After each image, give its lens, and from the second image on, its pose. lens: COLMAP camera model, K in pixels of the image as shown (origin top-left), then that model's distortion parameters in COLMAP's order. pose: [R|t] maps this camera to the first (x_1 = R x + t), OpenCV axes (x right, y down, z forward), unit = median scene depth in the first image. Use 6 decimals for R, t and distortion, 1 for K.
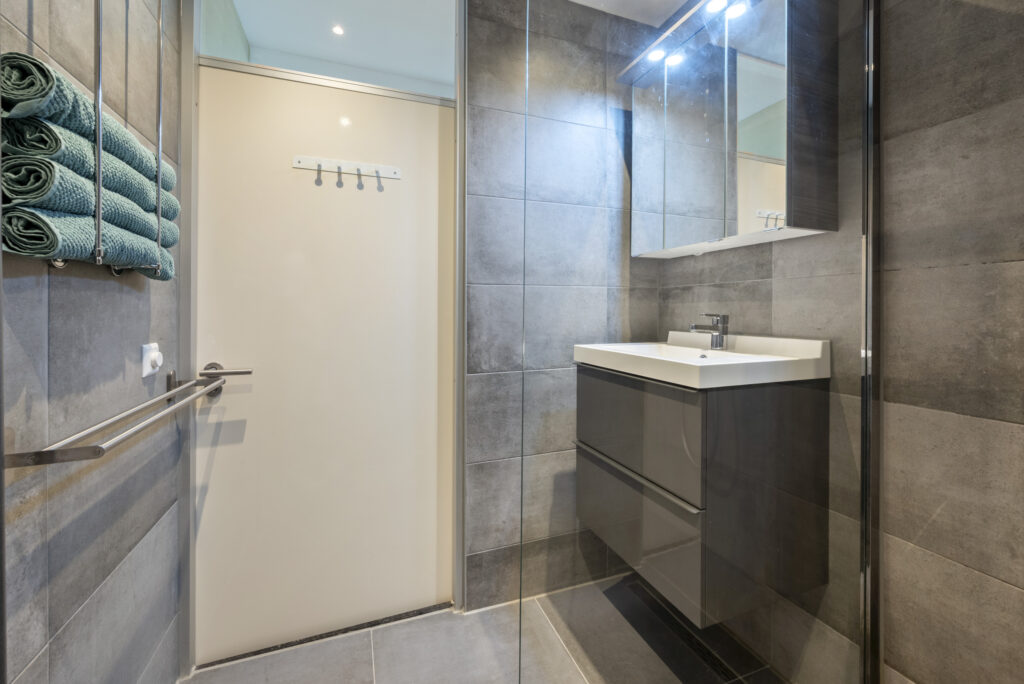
lens RADIAL K [[416.0, 0, 513.4], [0, 416.0, 305.8], [0, 0, 1]] dist [0.000020, -0.000002]
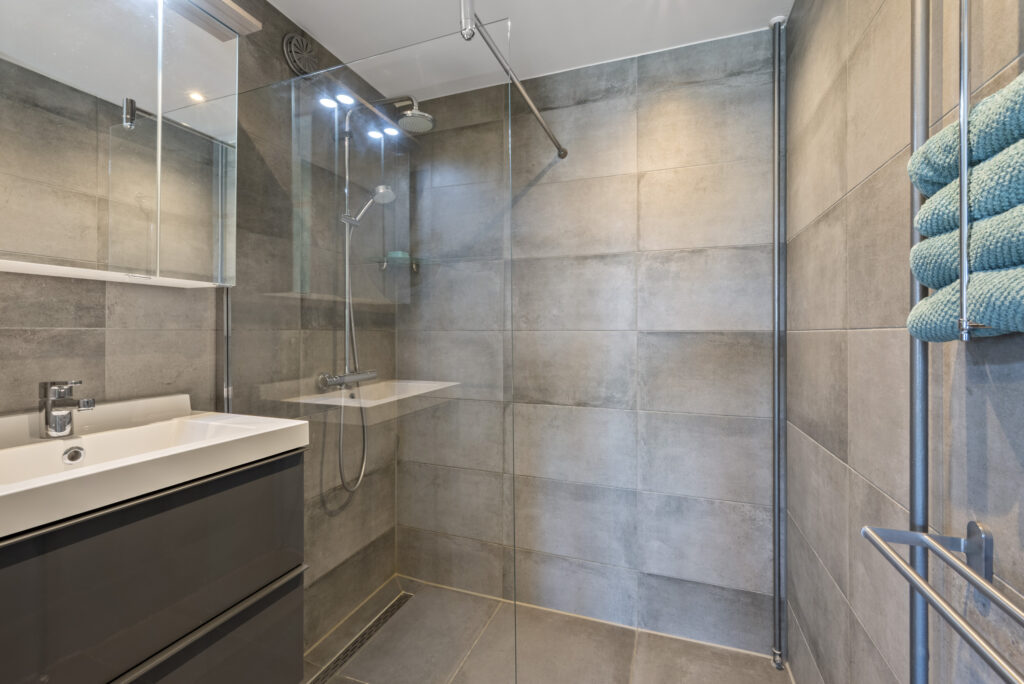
lens RADIAL K [[445.8, 0, 512.0], [0, 445.8, 342.0], [0, 0, 1]] dist [0.000074, -0.000015]
pose [[-0.752175, -0.015162, 0.658789, -0.551116], [-0.007183, 0.999865, 0.014811, -0.062811], [-0.658925, 0.006408, -0.752182, 1.240443]]
